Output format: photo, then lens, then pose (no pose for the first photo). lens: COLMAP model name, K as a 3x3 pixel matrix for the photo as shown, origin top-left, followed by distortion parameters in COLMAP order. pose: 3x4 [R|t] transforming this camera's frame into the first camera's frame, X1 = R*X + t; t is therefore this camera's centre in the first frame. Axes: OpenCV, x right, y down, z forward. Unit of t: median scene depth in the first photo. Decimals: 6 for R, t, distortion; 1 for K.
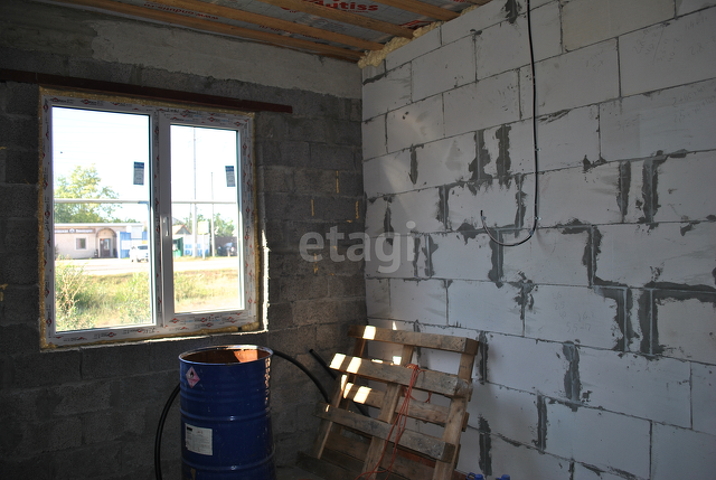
lens RADIAL K [[560.3, 0, 356.4], [0, 560.3, 243.8], [0, 0, 1]] dist [-0.081511, 0.012679]
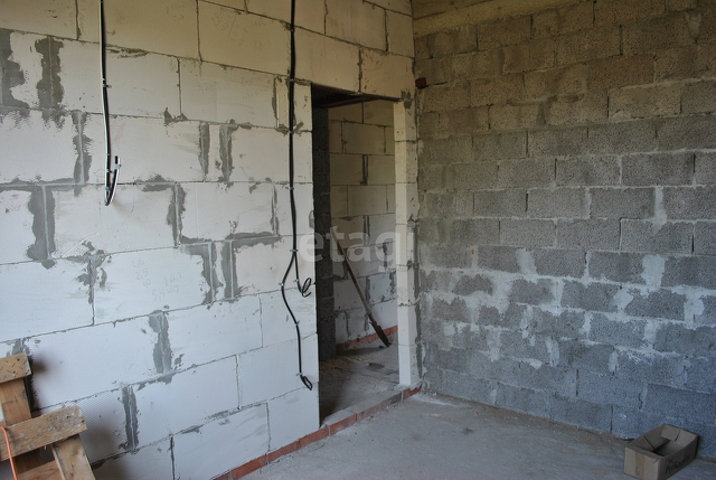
lens RADIAL K [[560.3, 0, 358.2], [0, 560.3, 239.9], [0, 0, 1]] dist [-0.081511, 0.012679]
pose [[-0.236896, -0.053140, 0.970081, -0.560951], [0.034675, 0.997404, 0.063105, 0.015233], [-0.970916, 0.048587, -0.234439, 0.877385]]
